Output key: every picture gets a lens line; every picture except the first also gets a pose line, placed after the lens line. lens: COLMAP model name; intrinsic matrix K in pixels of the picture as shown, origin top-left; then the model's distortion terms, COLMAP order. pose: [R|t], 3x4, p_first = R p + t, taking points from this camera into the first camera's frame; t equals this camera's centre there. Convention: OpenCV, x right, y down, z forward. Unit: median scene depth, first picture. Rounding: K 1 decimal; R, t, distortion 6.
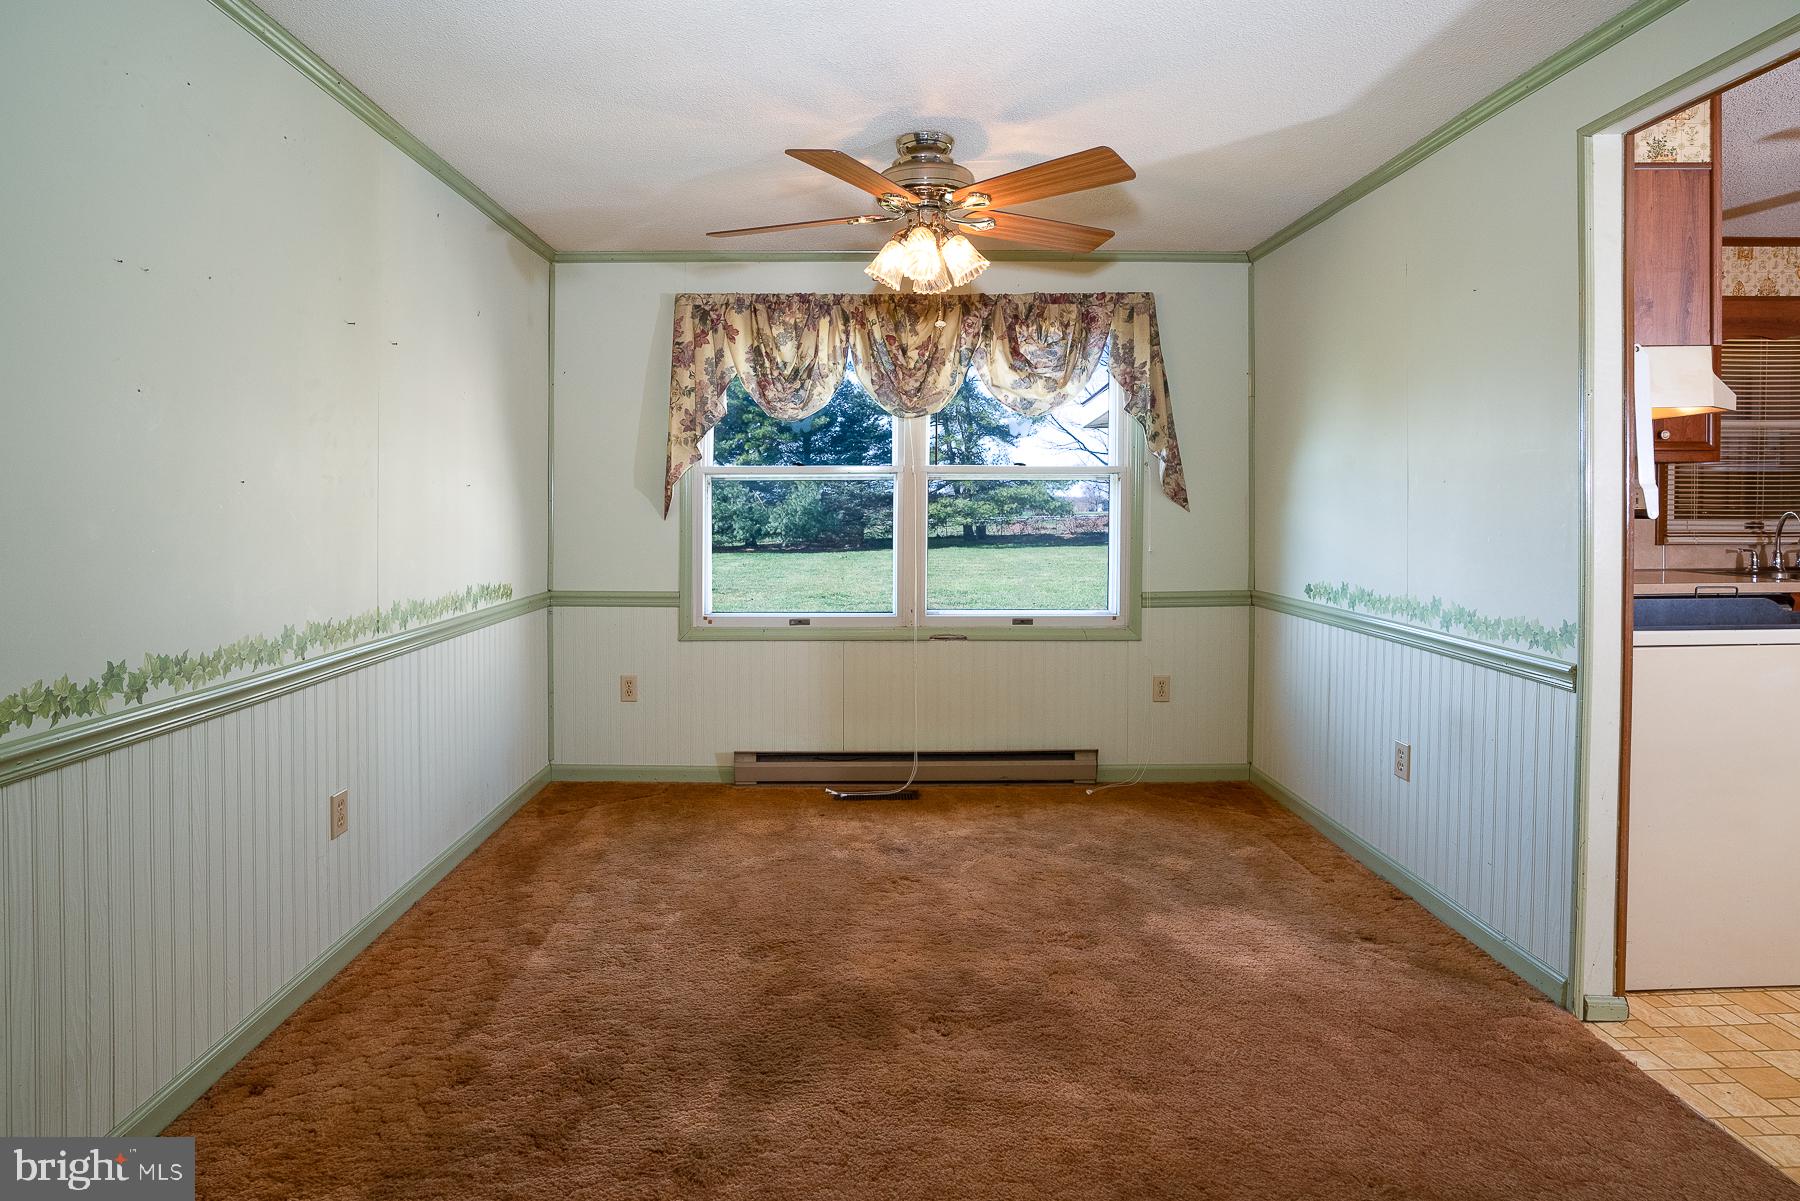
lens RADIAL K [[906.8, 0, 897.1], [0, 906.8, 541.7], [0, 0, 1]] dist [-0.000446, -0.000113]
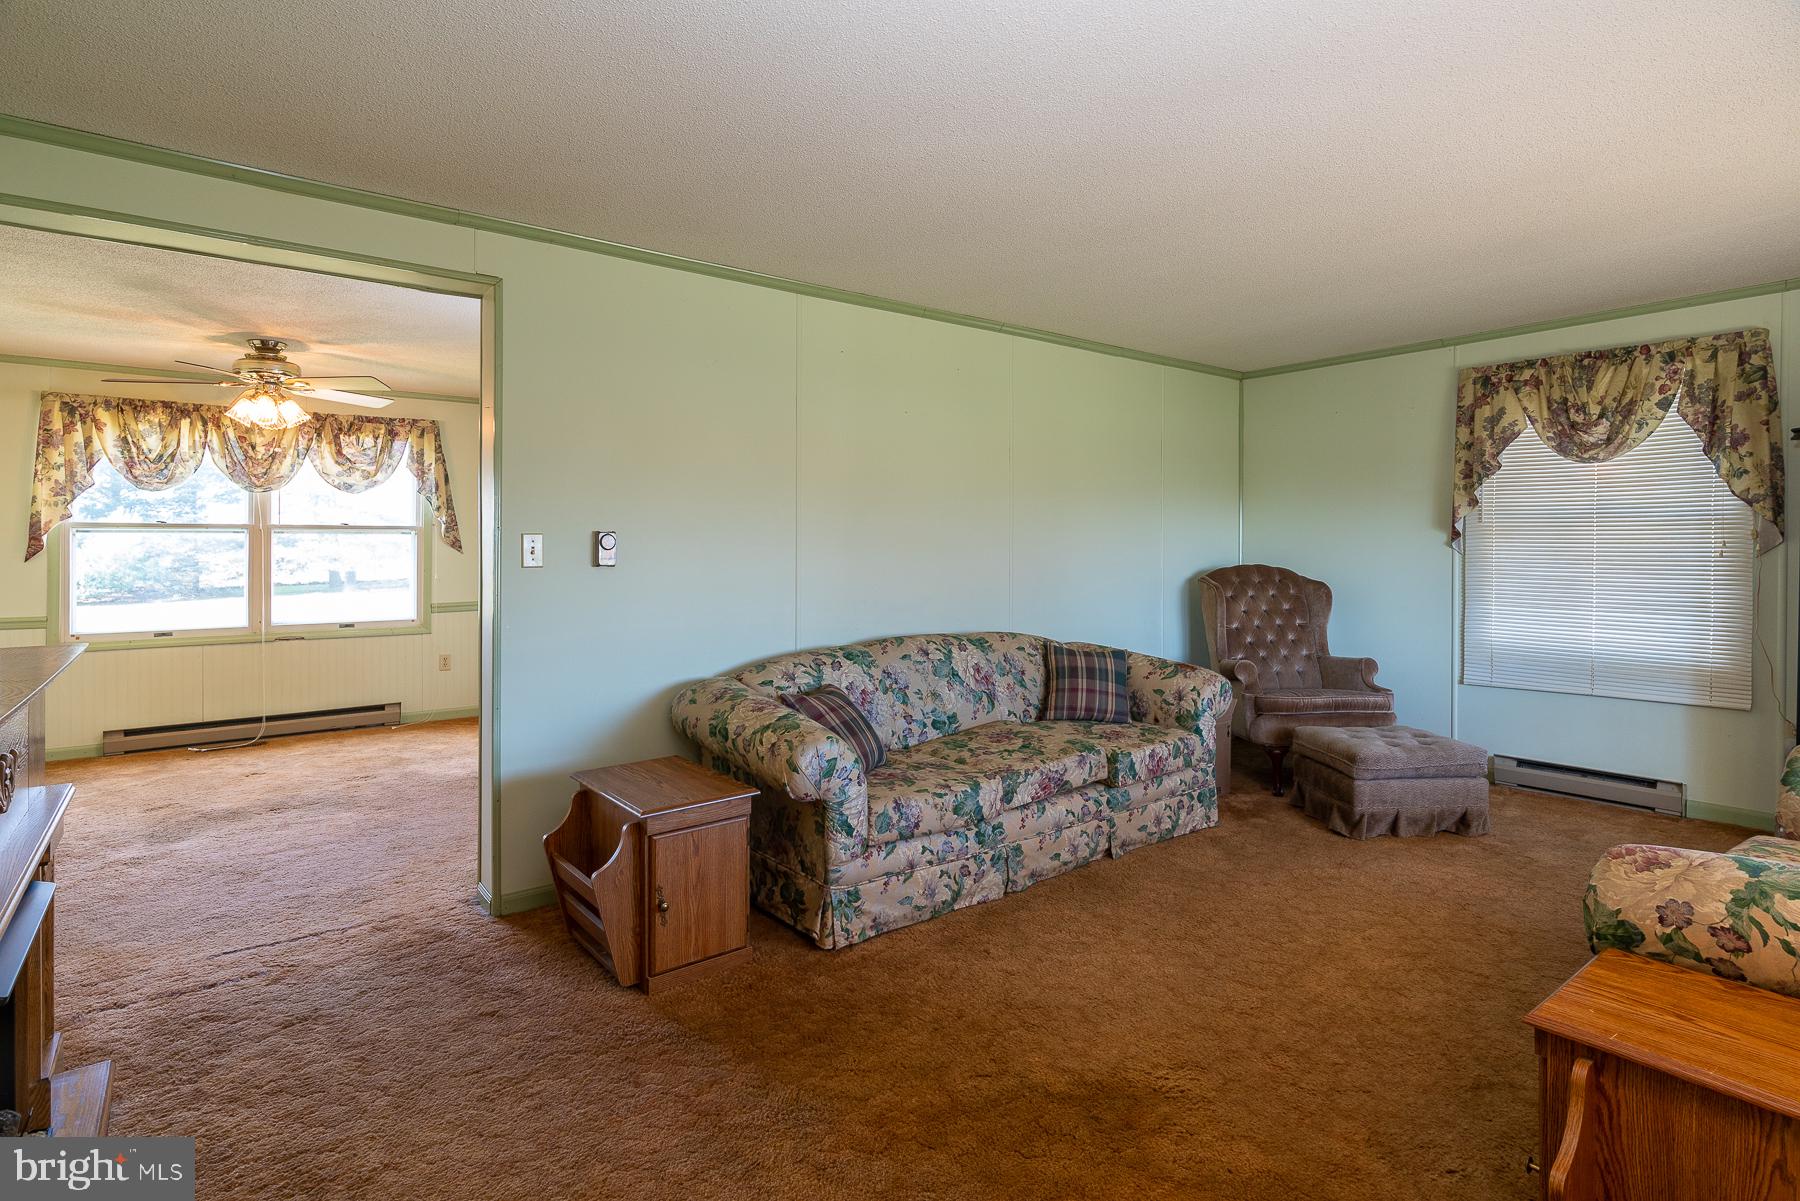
lens RADIAL K [[929.3, 0, 894.2], [0, 929.3, 550.3], [0, 0, 1]] dist [-0.001546, -0.000199]
pose [[0.820003, -0.003610, 0.572348, -0.002439], [0.024783, 0.999266, -0.029203, 0.028850], [-0.571822, 0.038131, 0.819491, -0.835491]]
